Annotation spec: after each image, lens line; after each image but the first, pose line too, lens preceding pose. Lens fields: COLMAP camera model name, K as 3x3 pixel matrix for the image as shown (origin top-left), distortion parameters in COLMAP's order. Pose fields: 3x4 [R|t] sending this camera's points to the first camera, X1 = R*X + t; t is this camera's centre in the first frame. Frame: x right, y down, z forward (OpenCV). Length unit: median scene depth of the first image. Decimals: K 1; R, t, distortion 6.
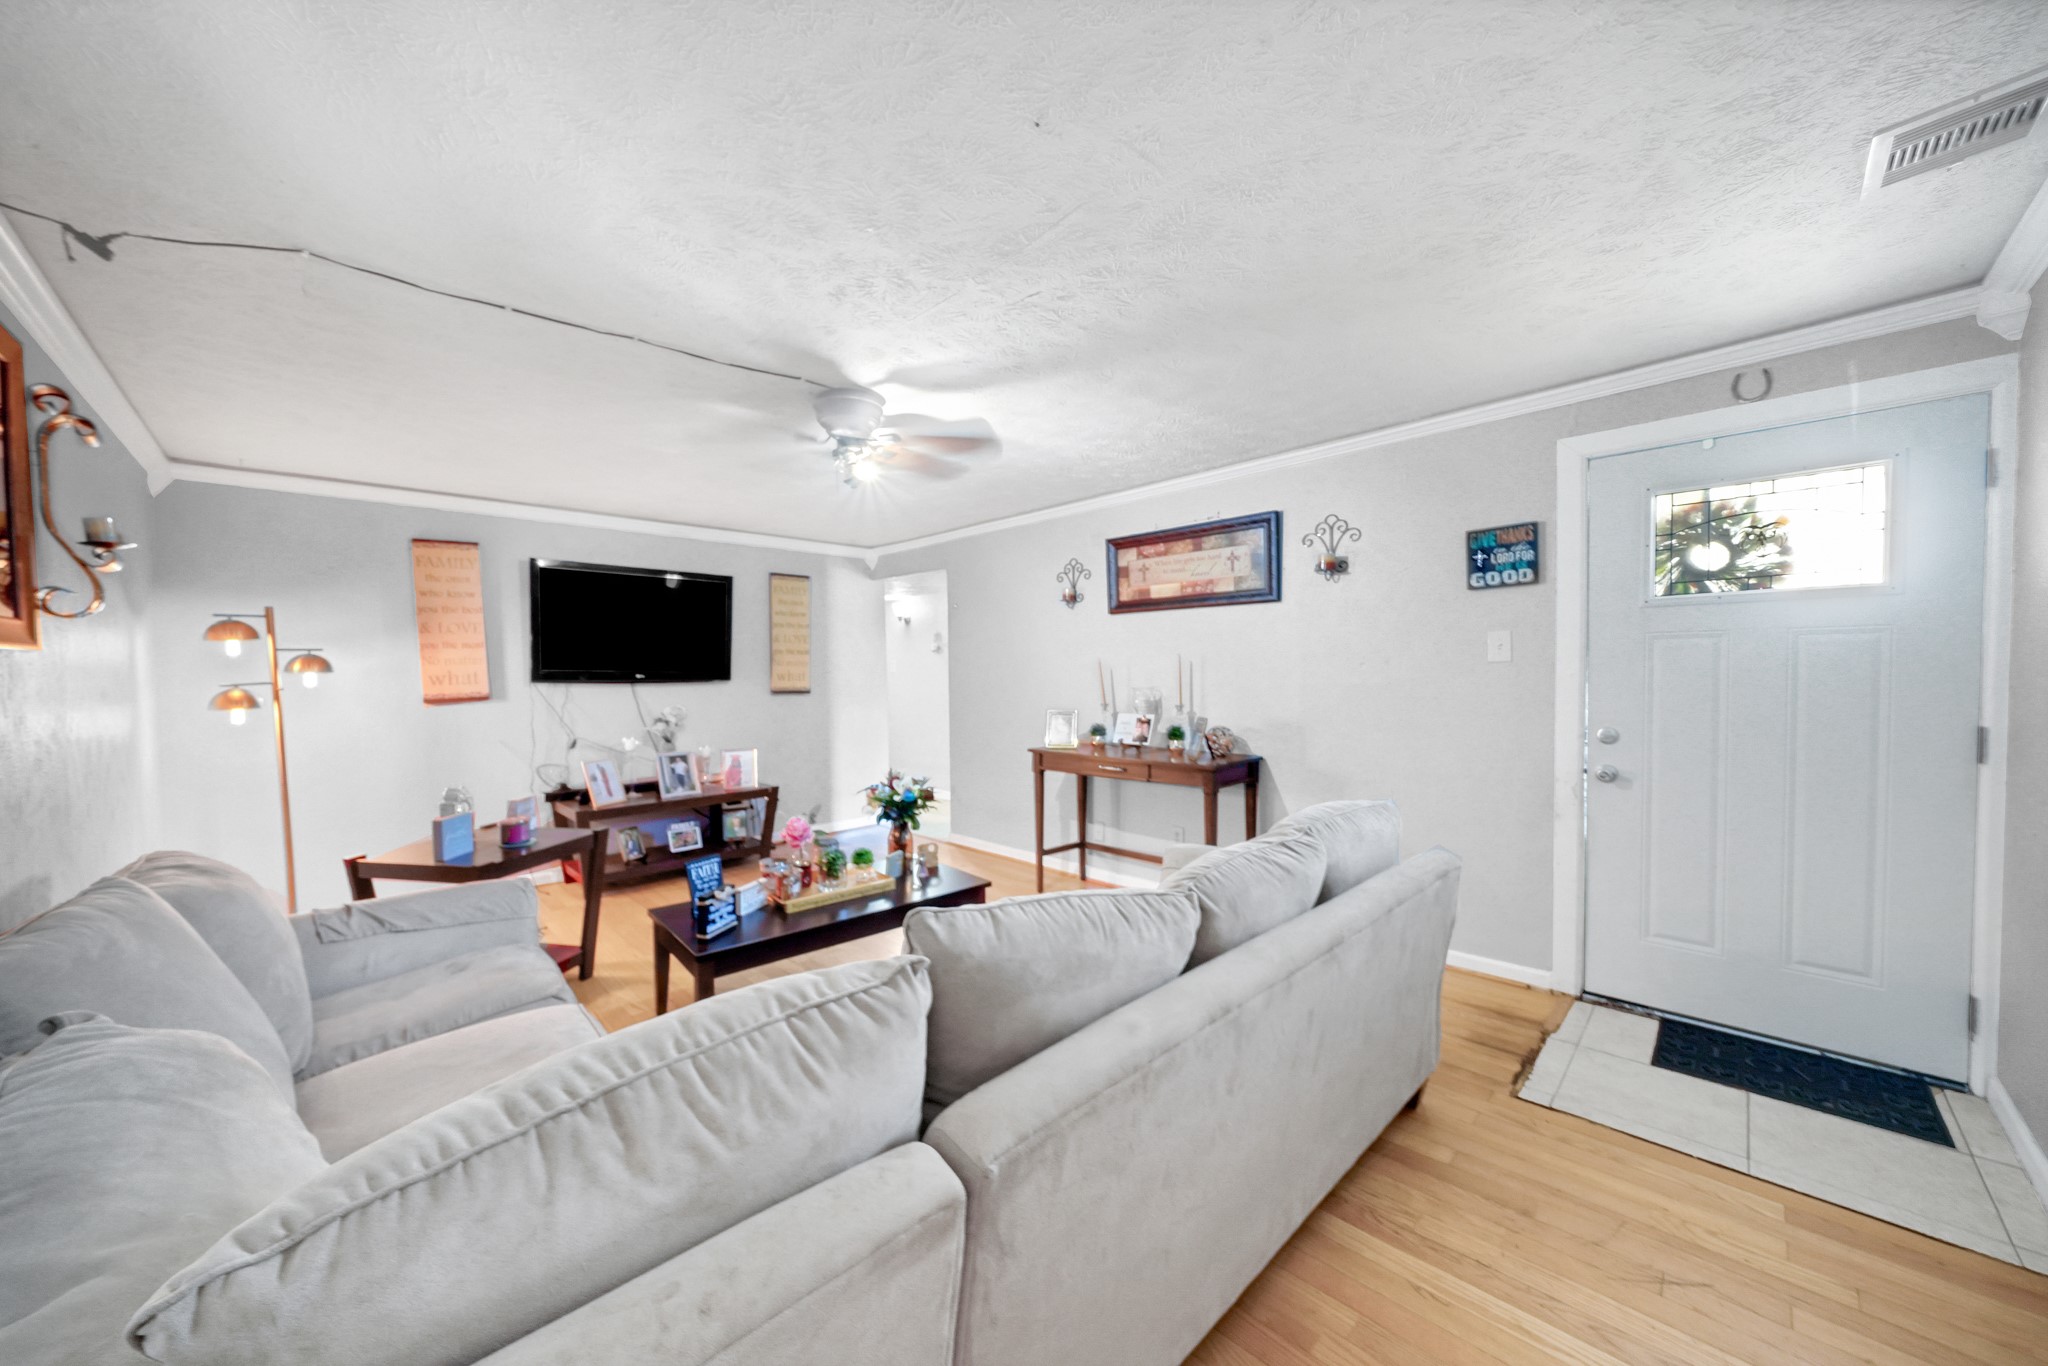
lens RADIAL K [[717.0, 0, 1018.2], [0, 717.0, 667.0], [0, 0, 1]] dist [-0.006816, 0.000089]
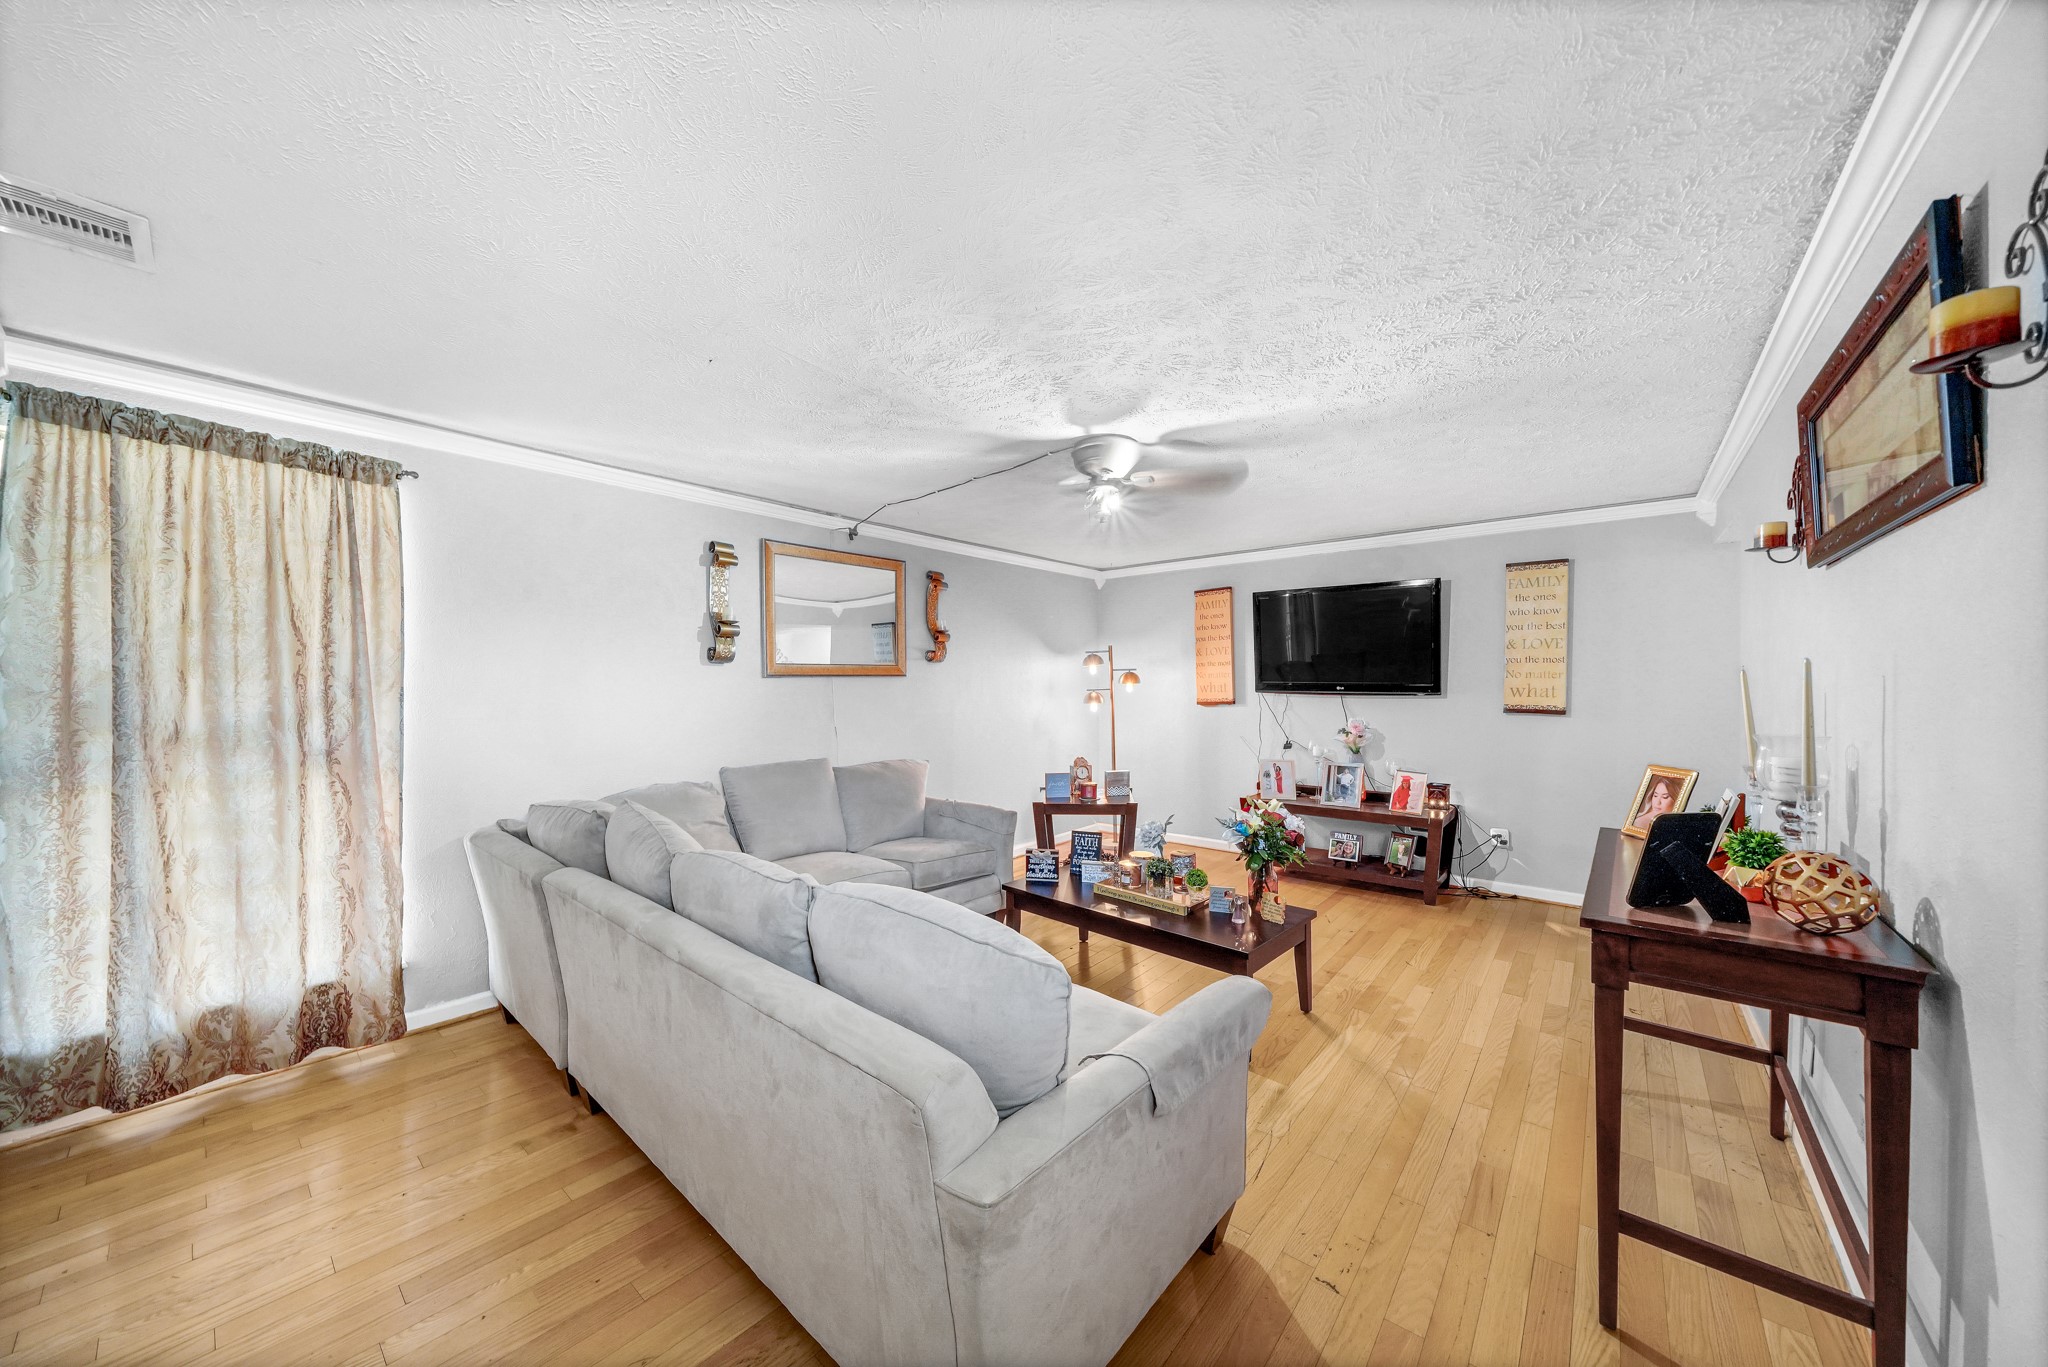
lens RADIAL K [[689.5, 0, 1009.9], [0, 689.5, 687.5], [0, 0, 1]] dist [-0.053928, 0.000018]
pose [[0.083066, 0.010839, -0.996485, 0.508359], [0.000512, 0.999940, 0.010920, 0.000686], [0.996544, -0.001417, 0.083055, 0.507365]]
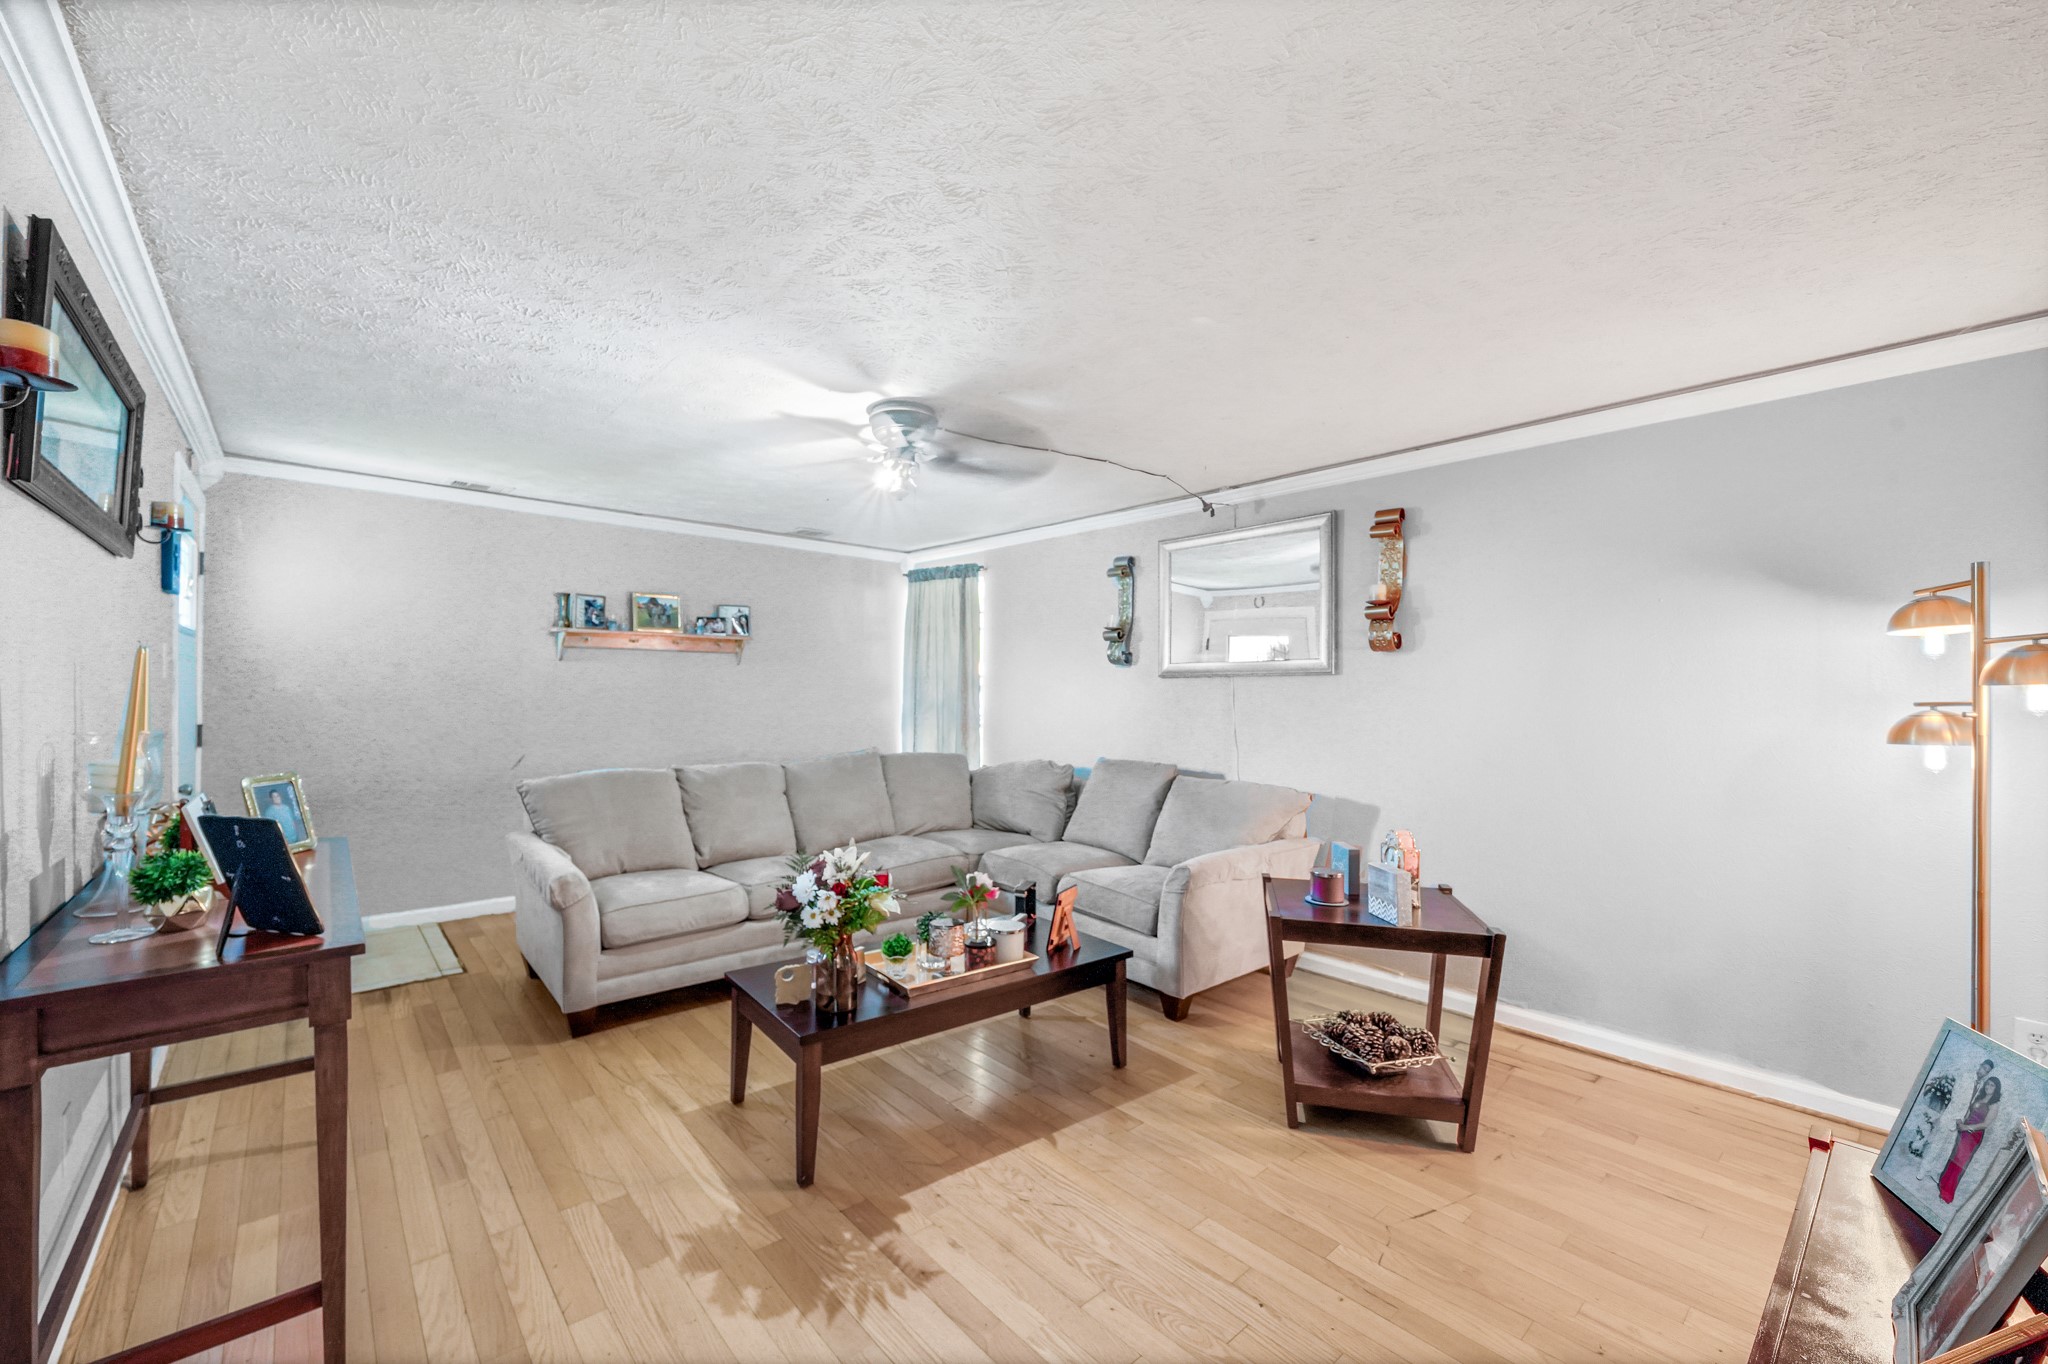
lens RADIAL K [[821.0, 0, 993.1], [0, 821.0, 679.6], [0, 0, 1]] dist [-0.009236, -0.000076]
pose [[-0.998062, 0.007518, 0.061775, -0.278709], [0.006953, 0.999932, -0.009359, 0.005013], [-0.061841, -0.008912, -0.998046, 1.373542]]
